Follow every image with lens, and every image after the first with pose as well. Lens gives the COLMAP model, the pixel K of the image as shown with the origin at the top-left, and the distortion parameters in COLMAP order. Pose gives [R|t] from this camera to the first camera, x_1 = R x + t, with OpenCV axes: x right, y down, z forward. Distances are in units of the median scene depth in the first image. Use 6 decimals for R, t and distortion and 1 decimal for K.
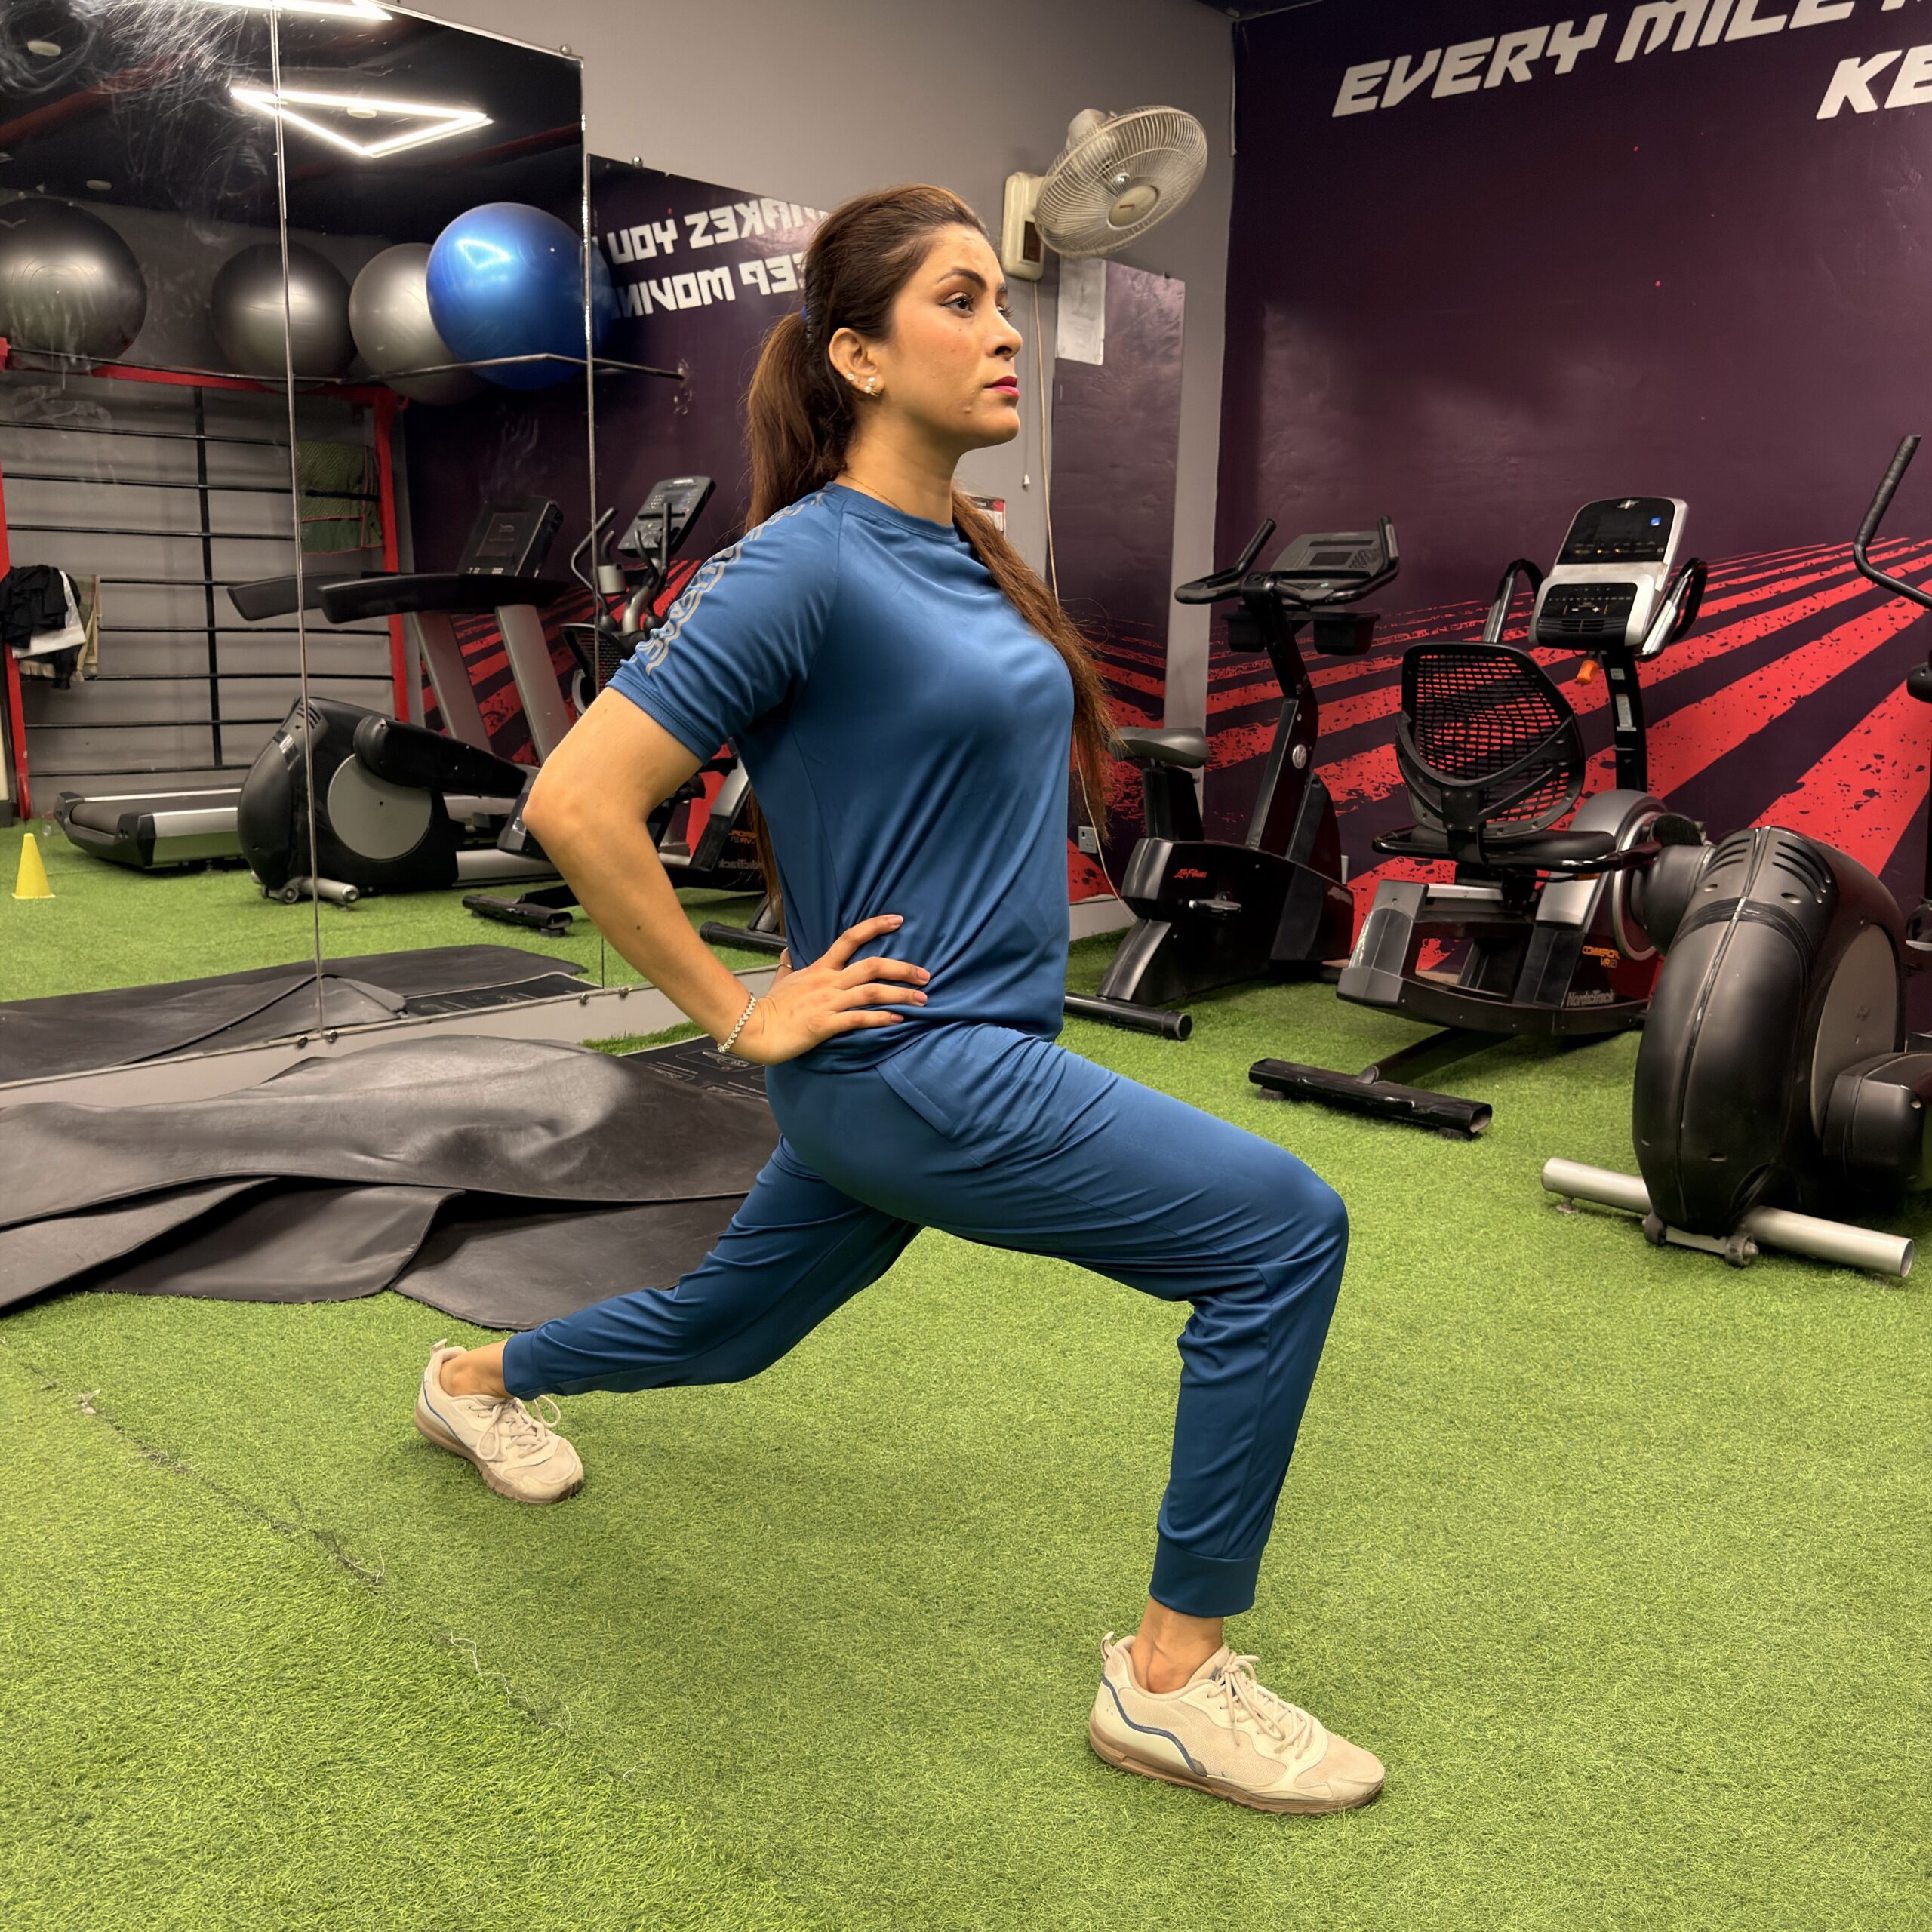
lens RADIAL K [[1819.1, 0, 967.2], [0, 1819.1, 961.7], [0, 0, 1]] dist [0.100083, -0.162192]
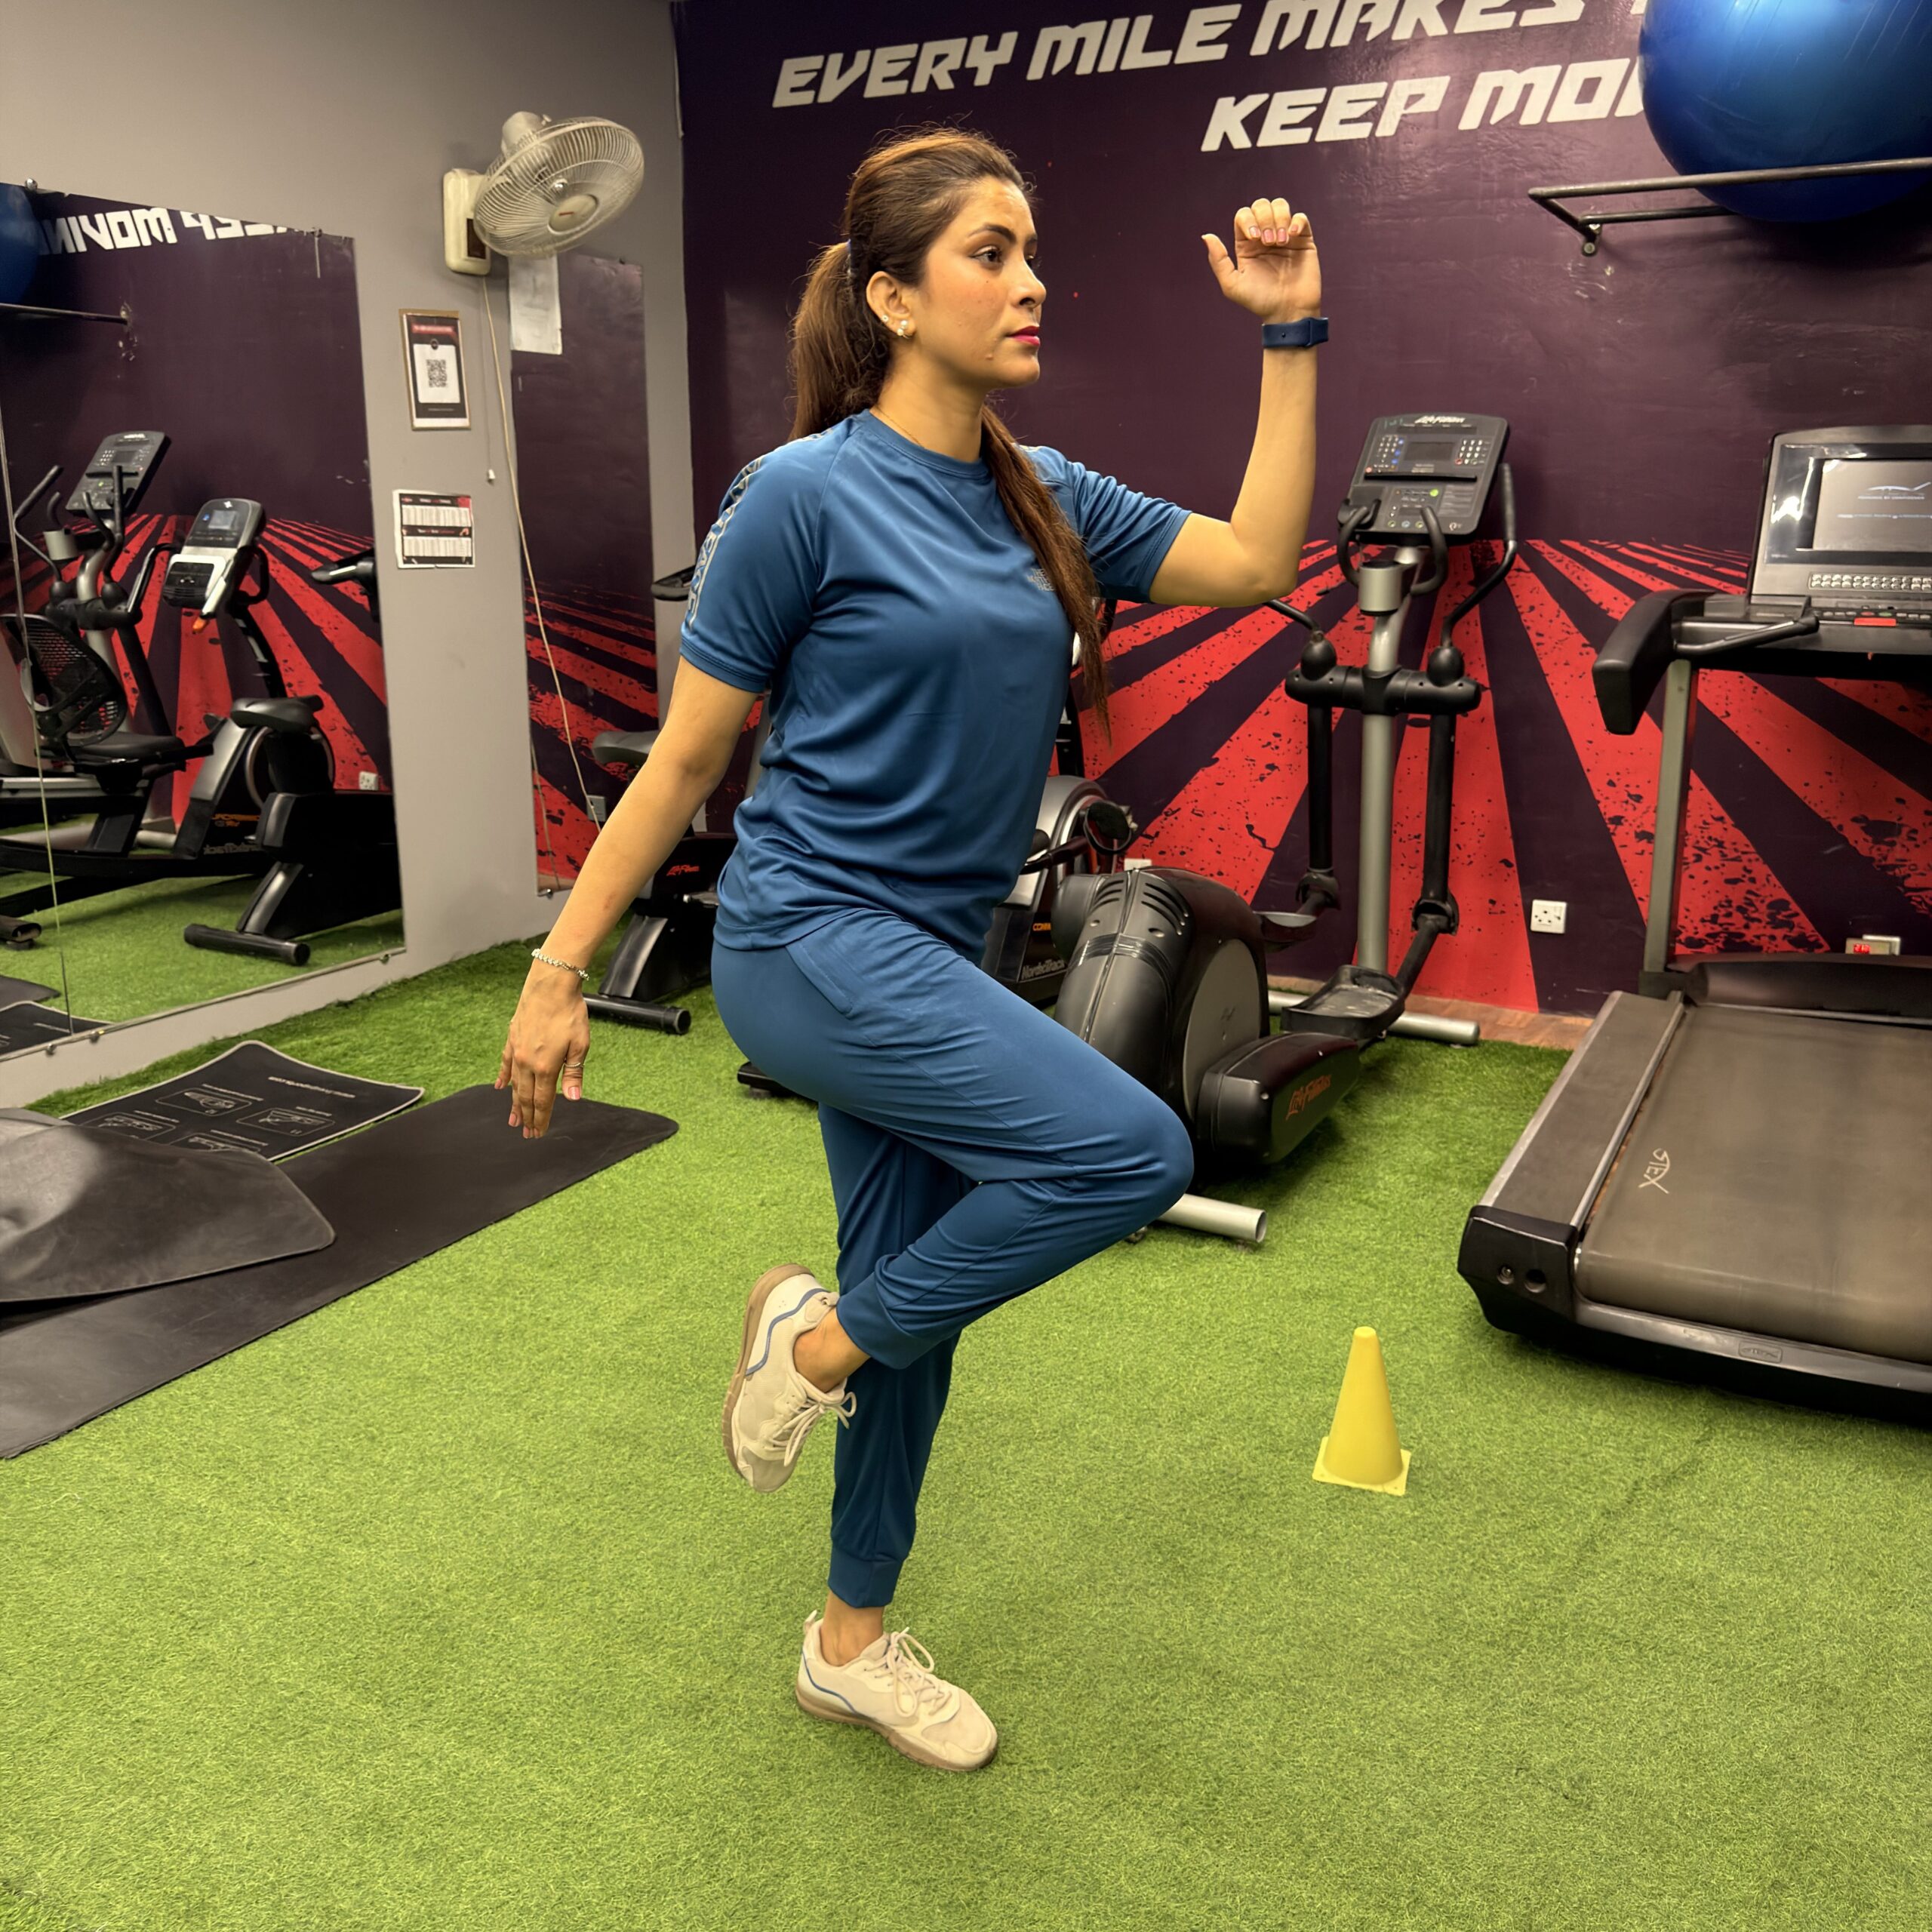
lens RADIAL K [[1809.9, 0, 966.0], [0, 1809.9, 966.0], [0, 0, 1]] dist [0.154816, -0.329242]
pose [[0.971197, -0.072396, 0.227012, 0.040571], [0.054530, 0.994971, 0.084017, -0.073230], [-0.231953, -0.069218, 0.970261, -0.058649]]
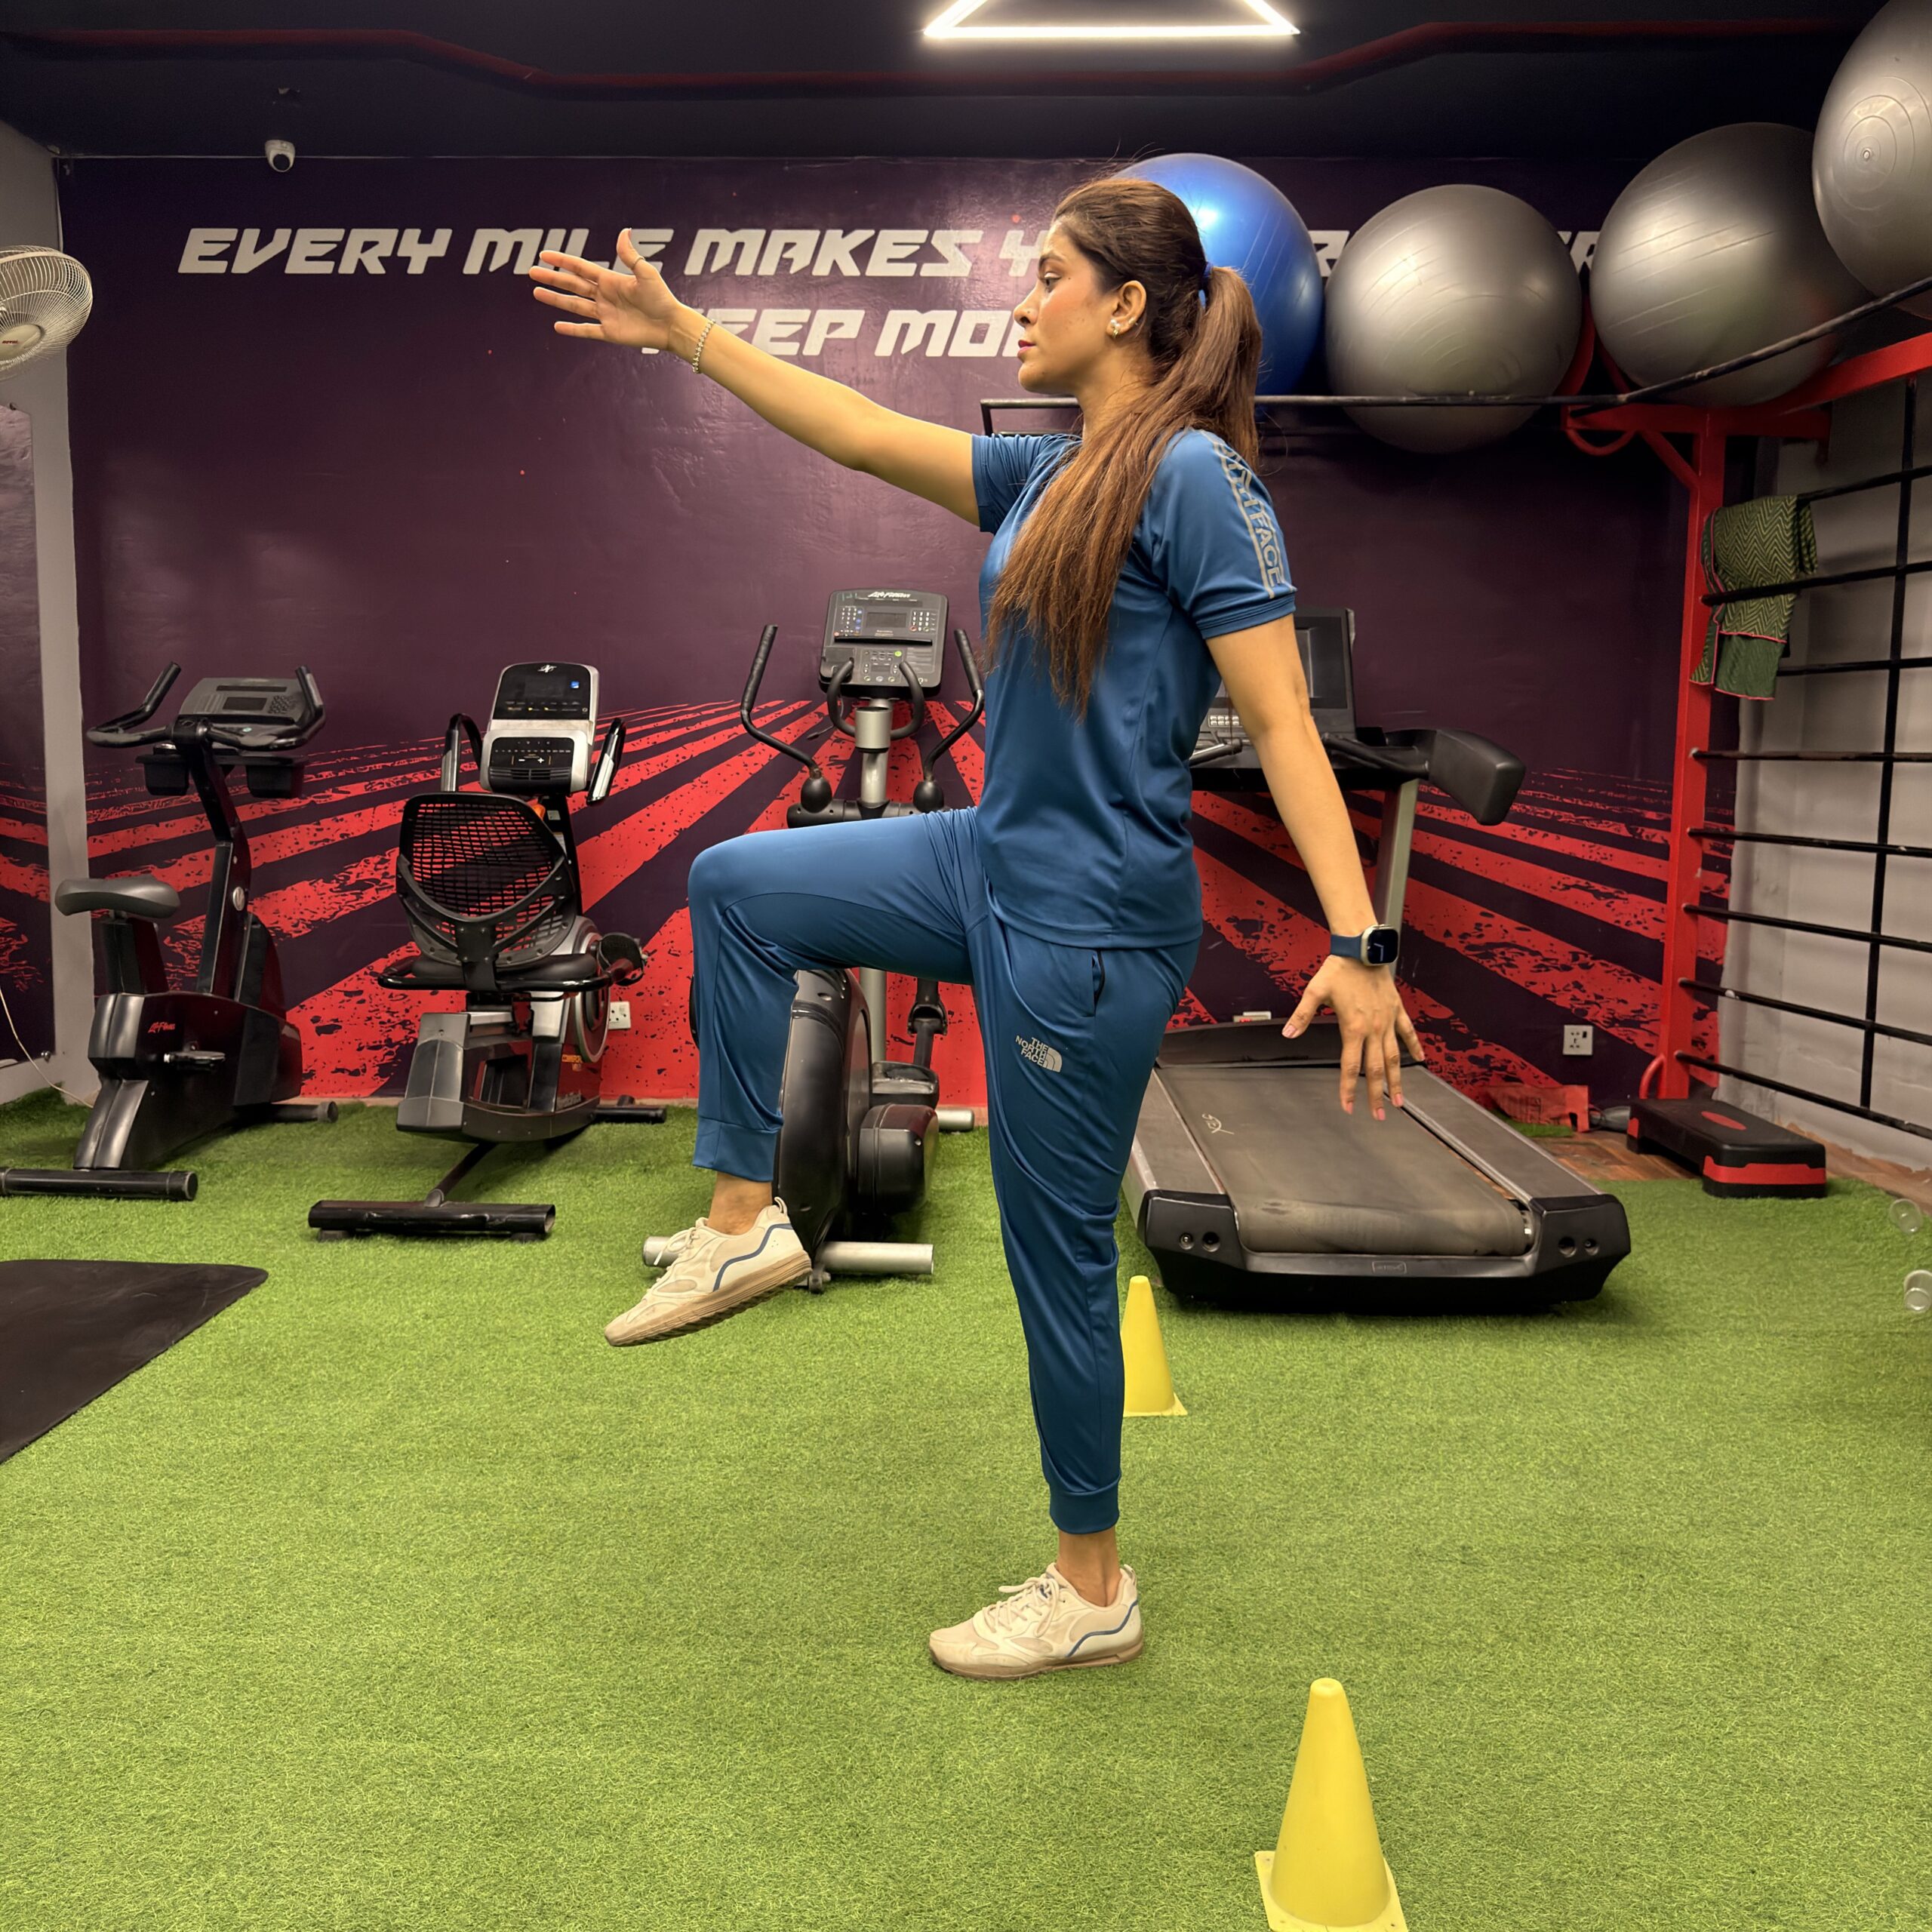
lens RADIAL K [[1809.9, 0, 966.0], [0, 1809.9, 966.0], [0, 0, 1]] dist [0.154816, -0.329242]
pose [[0.759419, -0.081793, 0.645440, -0.182984], [0.118406, 0.992874, -0.013494, -0.017114], [-0.639737, 0.086672, 0.763692, -0.017750]]
